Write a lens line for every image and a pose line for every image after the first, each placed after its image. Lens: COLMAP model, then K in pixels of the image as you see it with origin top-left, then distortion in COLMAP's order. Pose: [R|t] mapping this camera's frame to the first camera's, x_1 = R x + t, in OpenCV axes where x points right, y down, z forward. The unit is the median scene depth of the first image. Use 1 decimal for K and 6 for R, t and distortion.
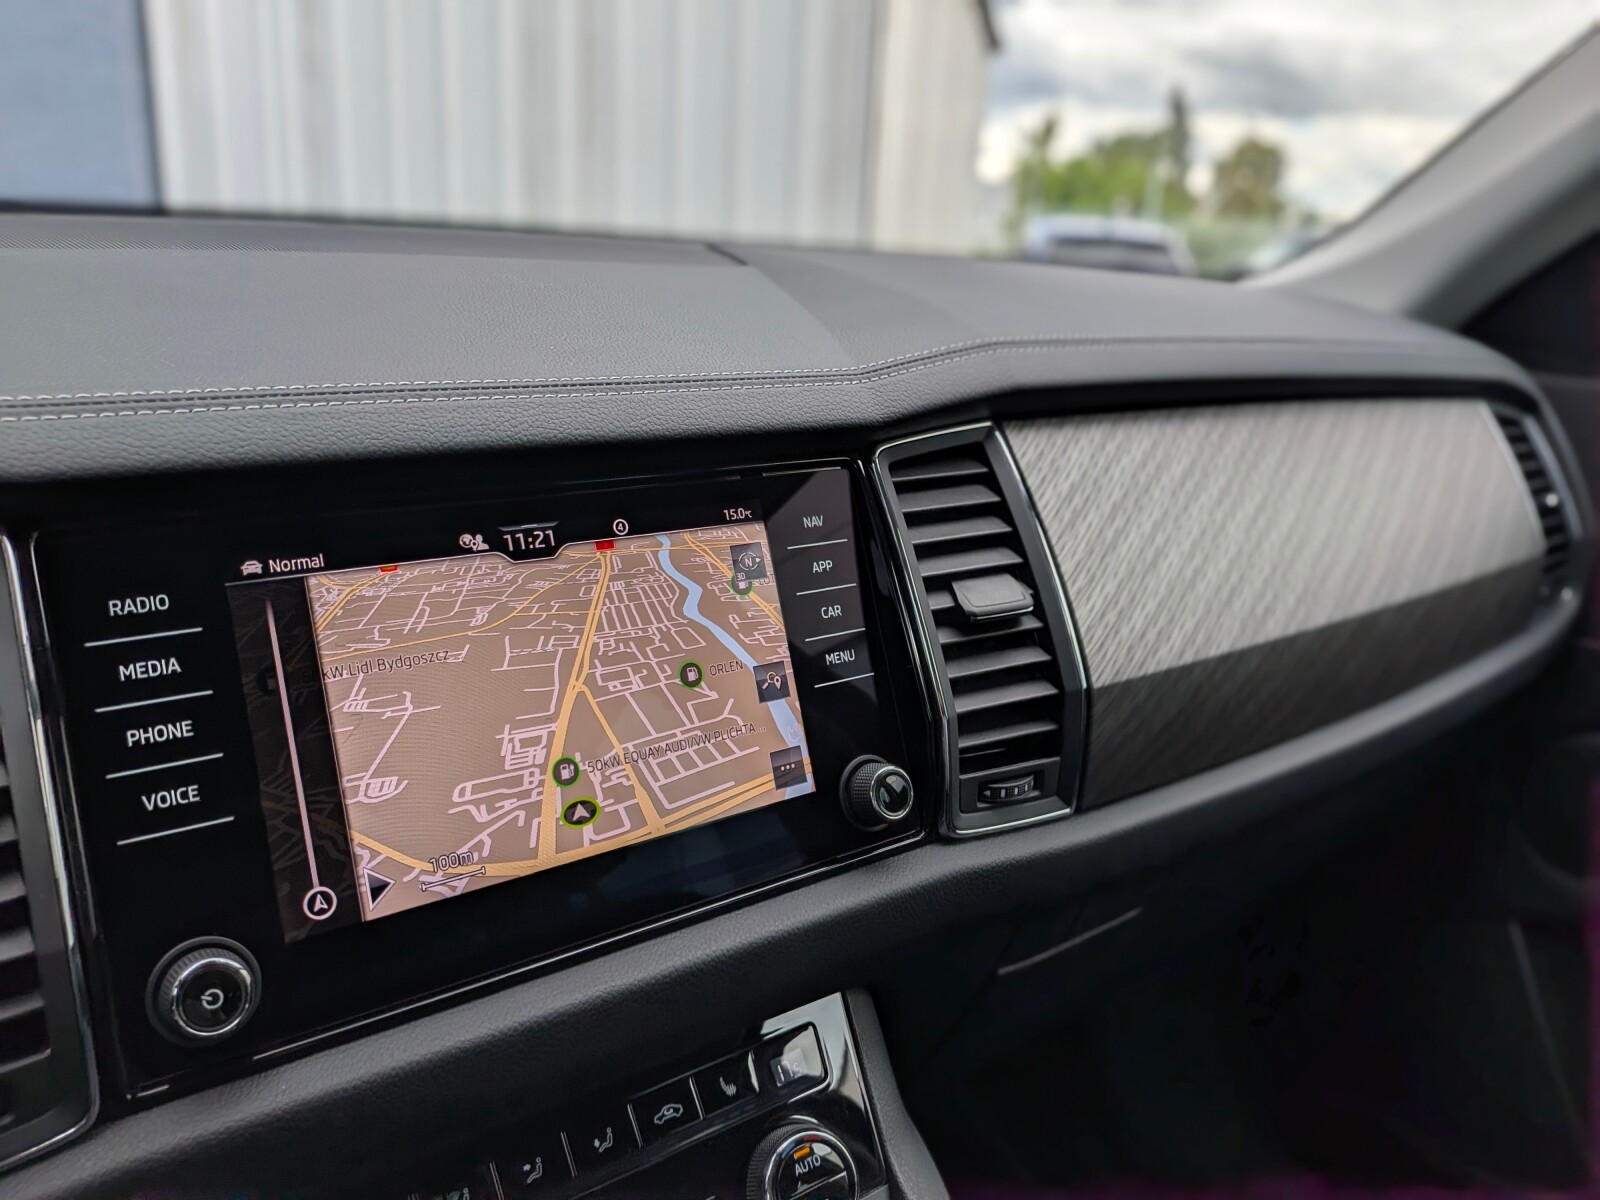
lens RADIAL K [[1165.3, 0, 787.1], [0, 1165.3, 579.4], [0, 0, 1]] dist [0.071521, -0.136707]
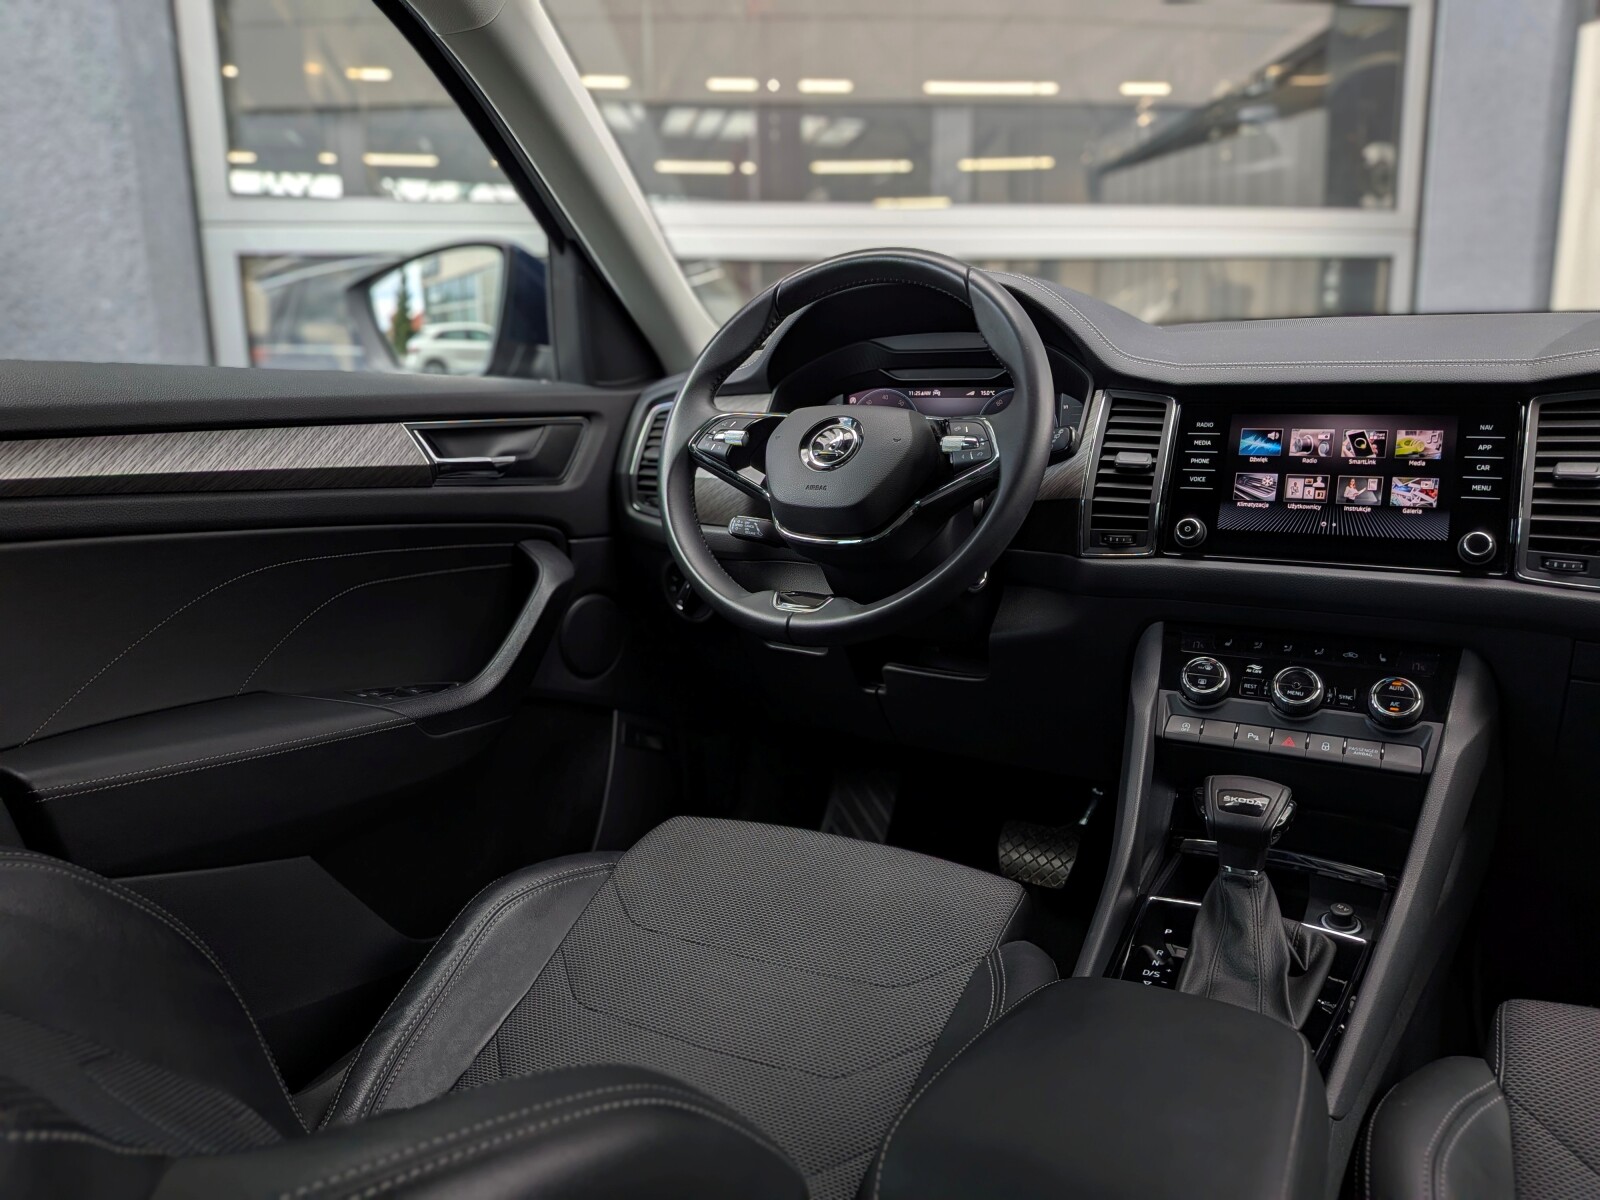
lens RADIAL K [[1165.3, 0, 787.5], [0, 1165.3, 592.9], [0, 0, 1]] dist [0.071521, -0.136707]
pose [[0.424497, 0.129171, -0.896168, 1.552617], [-0.217012, 0.975437, 0.037802, 0.476822], [0.879038, 0.178432, 0.442102, -1.126943]]
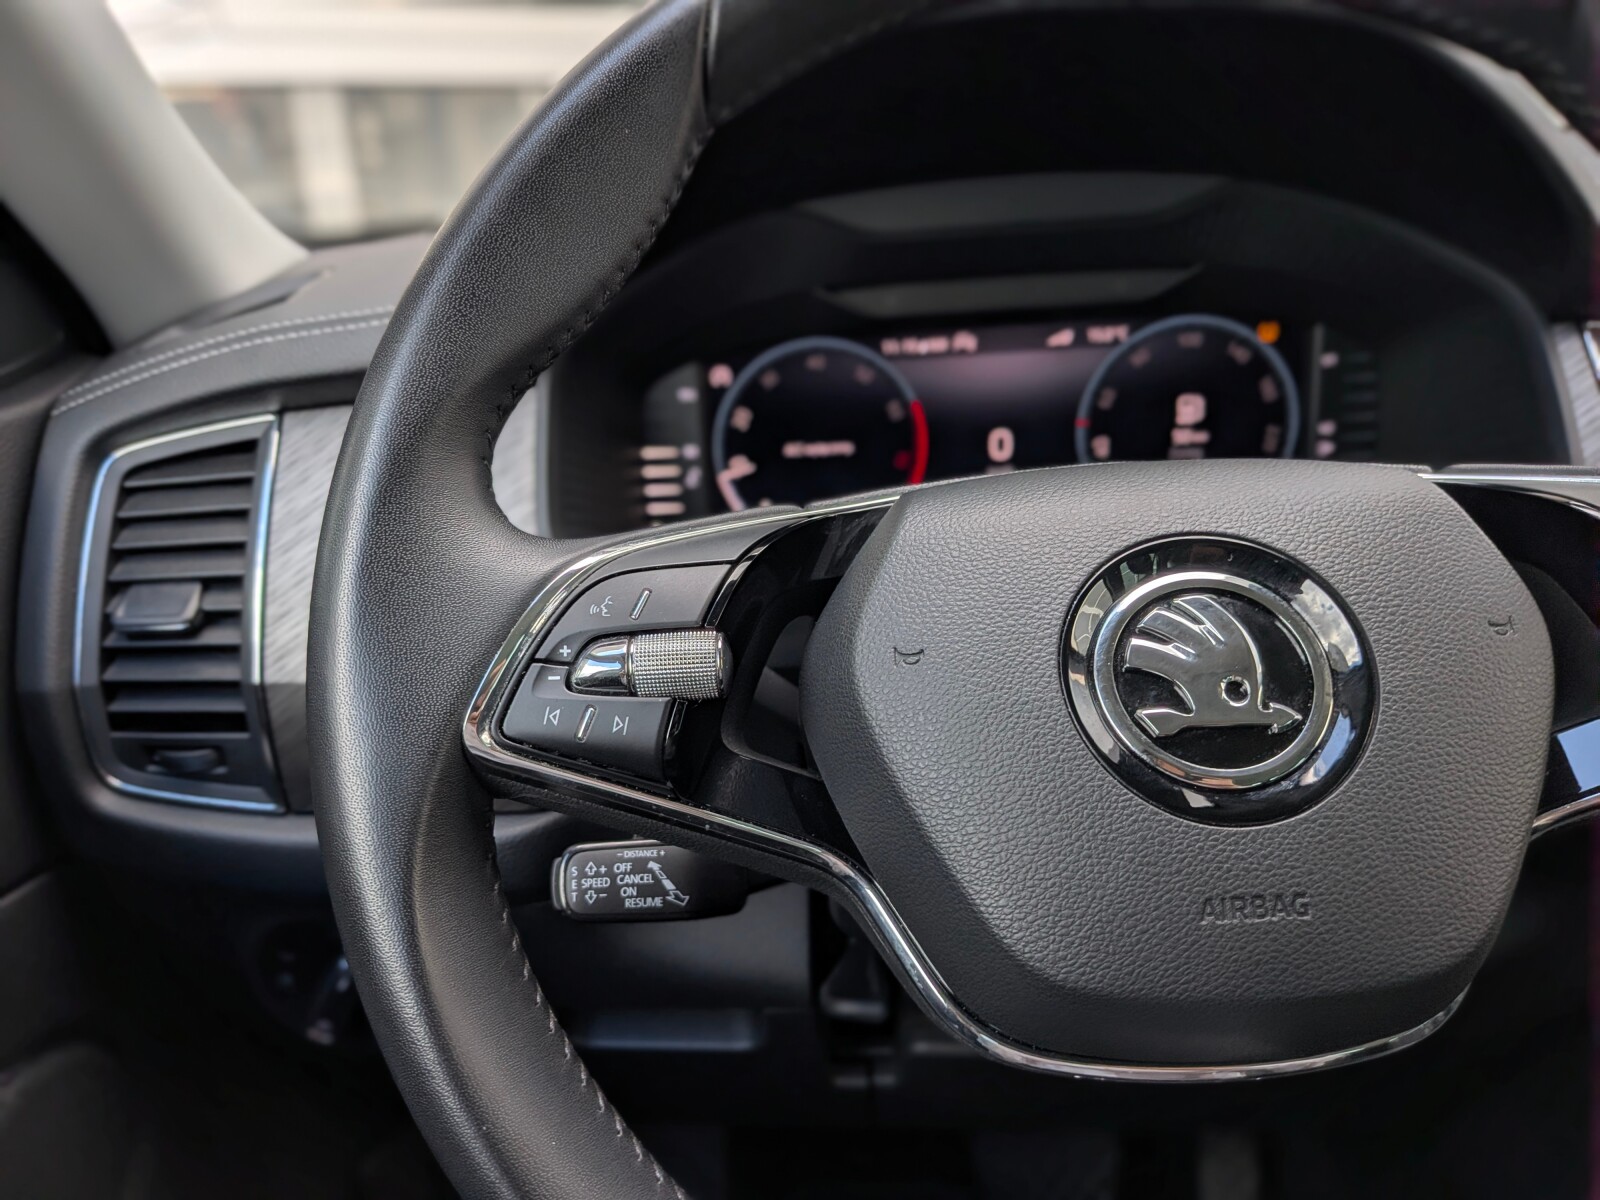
lens RADIAL K [[1156.5, 0, 753.0], [0, 1156.5, 606.1], [0, 0, 1]] dist [0.027011, -0.035322]
pose [[0.793154, 0.111576, -0.598713, -0.552047], [-0.075287, 0.993497, 0.085411, 0.172618], [0.604349, -0.022668, 0.796397, -0.569899]]
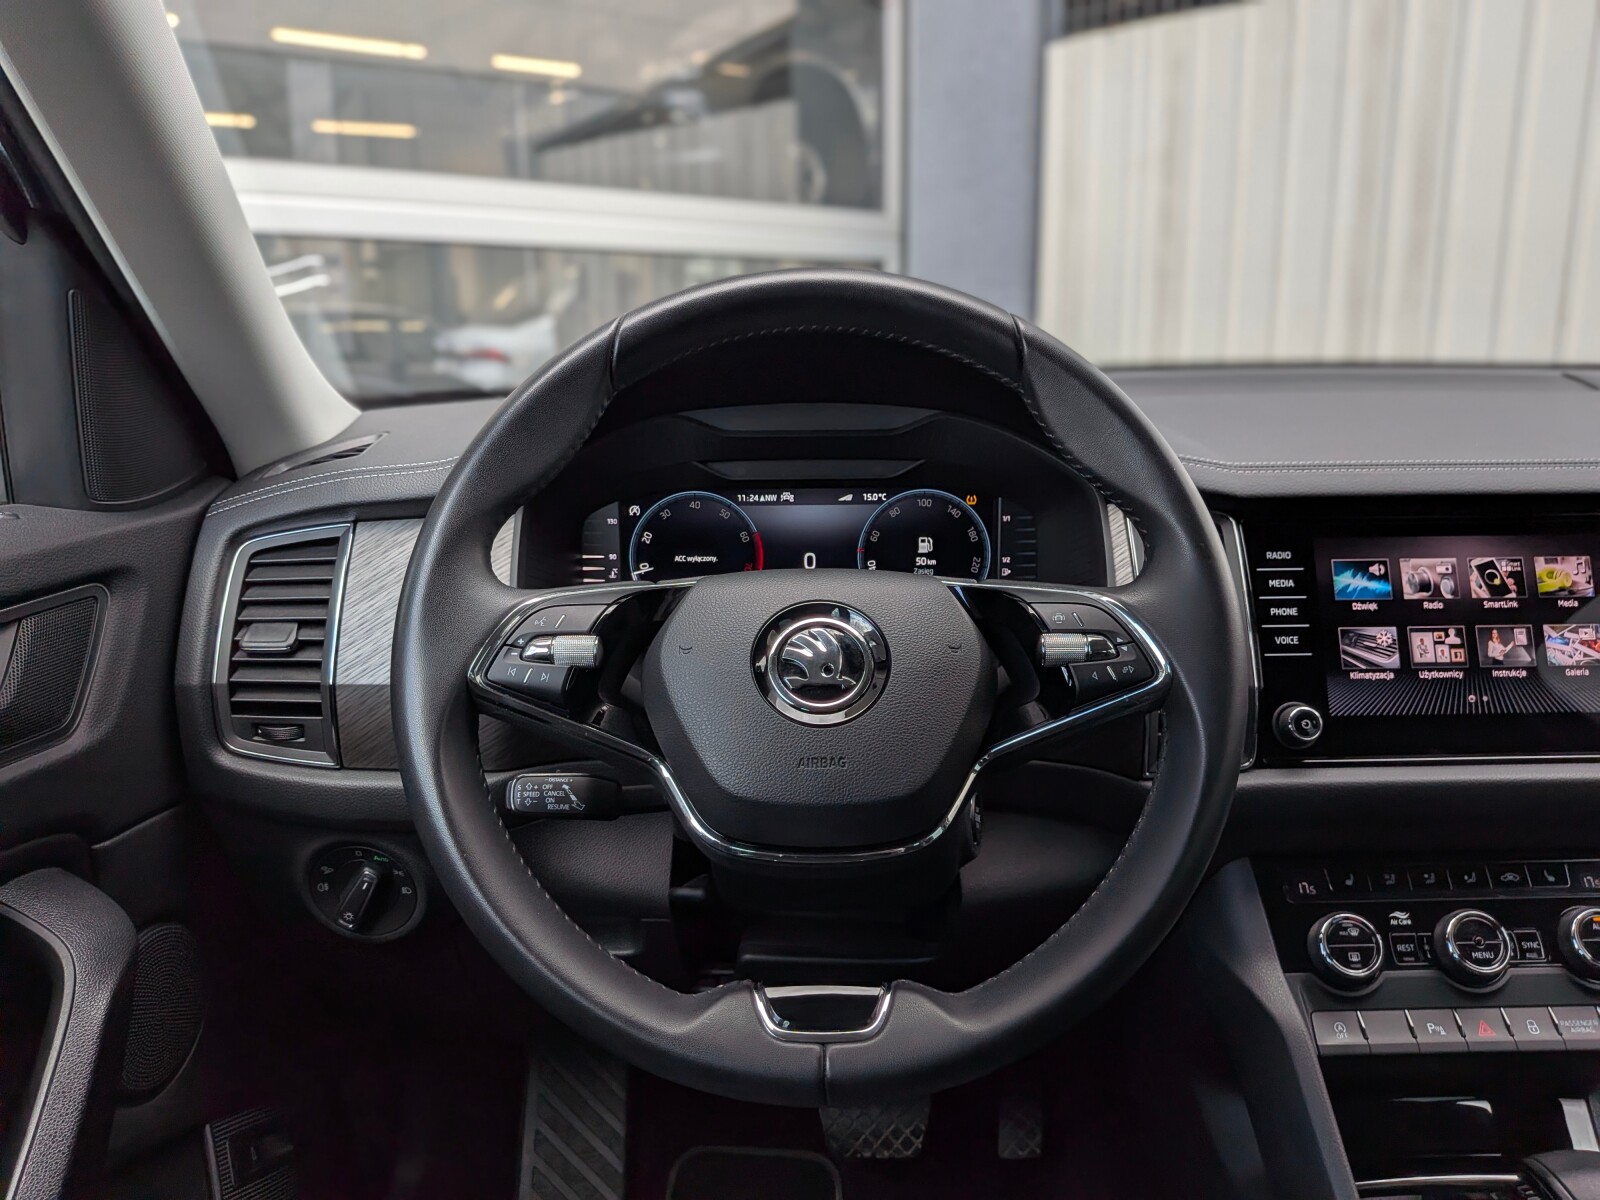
lens RADIAL K [[1165.3, 0, 802.6], [0, 1165.3, 590.6], [0, 0, 1]] dist [0.071521, -0.136707]
pose [[0.825715, 0.074828, -0.559102, -0.026065], [-0.114492, 0.992764, -0.036220, 0.208166], [0.552346, 0.093920, 0.828307, -1.041177]]
